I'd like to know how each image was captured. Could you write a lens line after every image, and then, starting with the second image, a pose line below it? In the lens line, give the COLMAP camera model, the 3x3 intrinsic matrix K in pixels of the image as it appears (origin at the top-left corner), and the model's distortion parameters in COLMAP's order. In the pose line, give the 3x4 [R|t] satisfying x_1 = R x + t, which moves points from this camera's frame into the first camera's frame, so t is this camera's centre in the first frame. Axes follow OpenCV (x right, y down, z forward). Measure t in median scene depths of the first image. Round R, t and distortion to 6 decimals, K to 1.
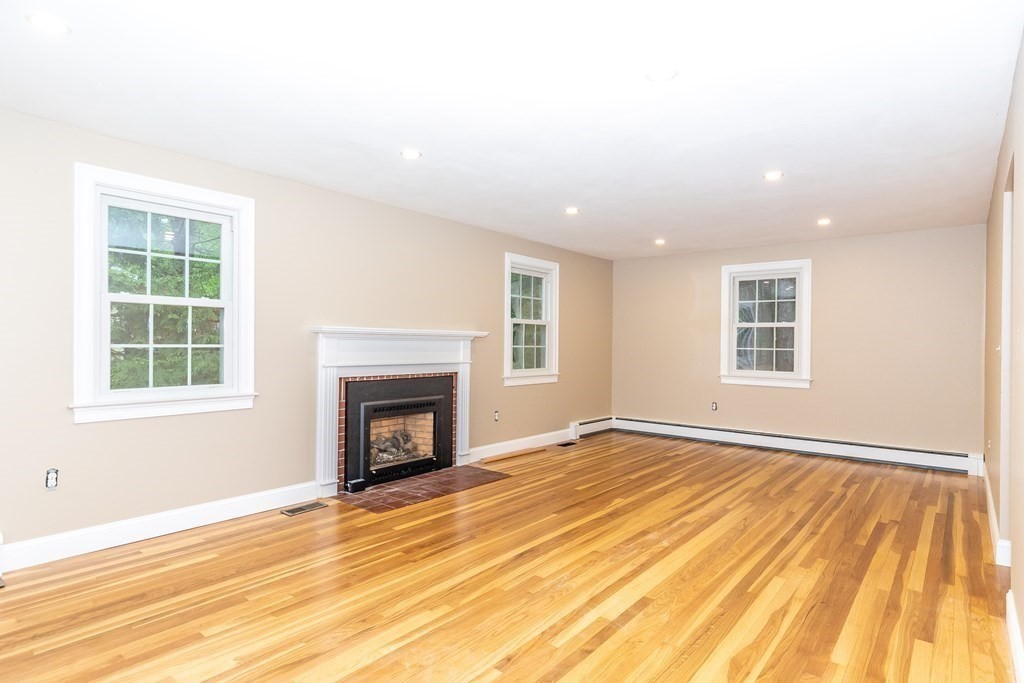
lens RADIAL K [[544.8, 0, 514.2], [0, 544.8, 342.7], [0, 0, 1]] dist [0.001906, -0.002229]
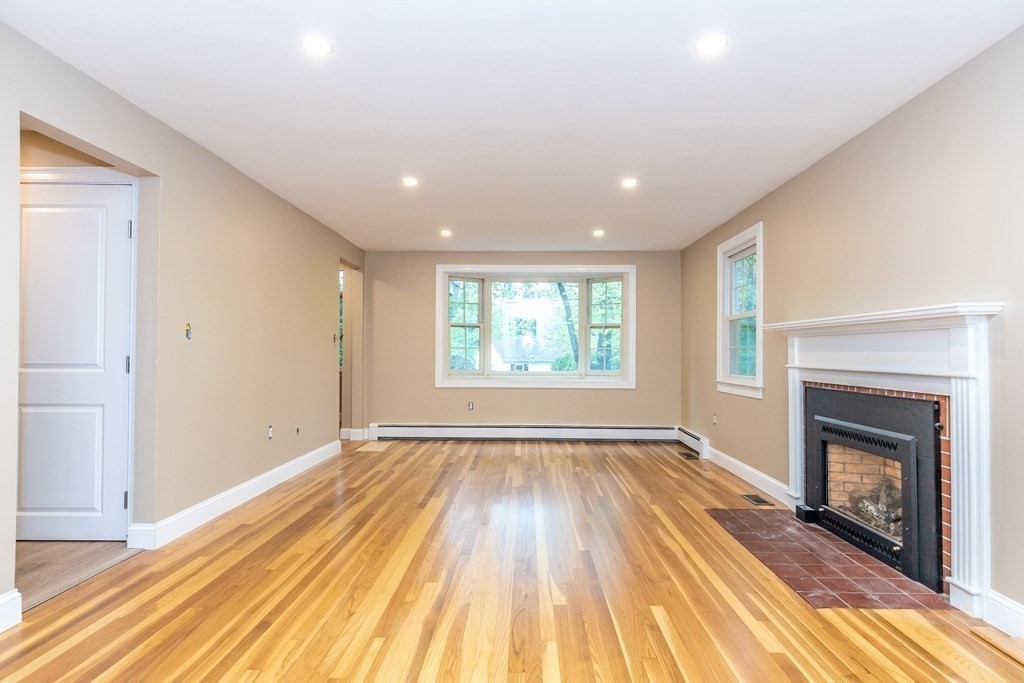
lens RADIAL K [[544.8, 0, 513.4], [0, 544.8, 346.7], [0, 0, 1]] dist [0.001906, -0.002229]
pose [[-0.790196, -0.023005, -0.612422, 0.609151], [-0.013371, 0.999704, -0.020301, 0.034099], [0.612708, -0.007854, -0.790270, 1.472531]]
